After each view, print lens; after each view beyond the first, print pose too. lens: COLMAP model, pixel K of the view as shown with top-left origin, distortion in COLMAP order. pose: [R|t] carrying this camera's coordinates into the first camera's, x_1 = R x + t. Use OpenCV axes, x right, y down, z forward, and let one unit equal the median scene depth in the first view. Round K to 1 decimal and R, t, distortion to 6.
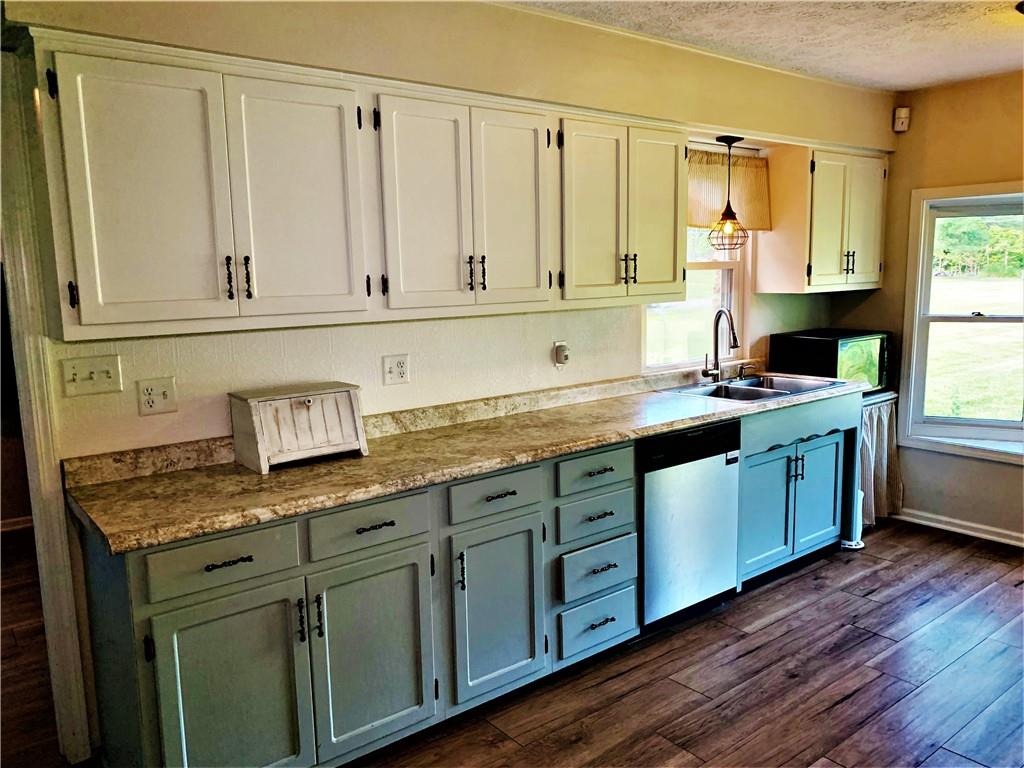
lens RADIAL K [[797.1, 0, 509.1], [0, 797.1, 381.3], [0, 0, 1]] dist [0.052799, -0.066438]
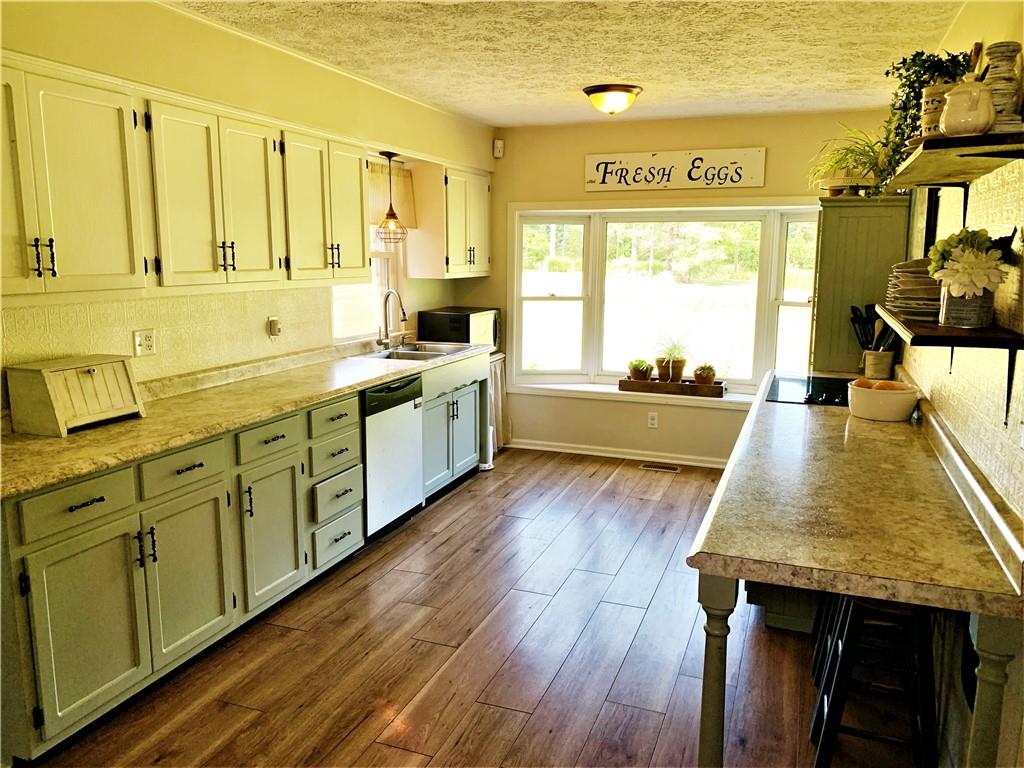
lens RADIAL K [[797.1, 0, 516.4], [0, 797.1, 391.7], [0, 0, 1]] dist [0.052799, -0.066438]
pose [[0.852878, -0.070017, 0.517393, -0.246122], [0.057383, 0.997534, 0.040402, 0.032187], [-0.518947, -0.004768, 0.854793, -0.190890]]
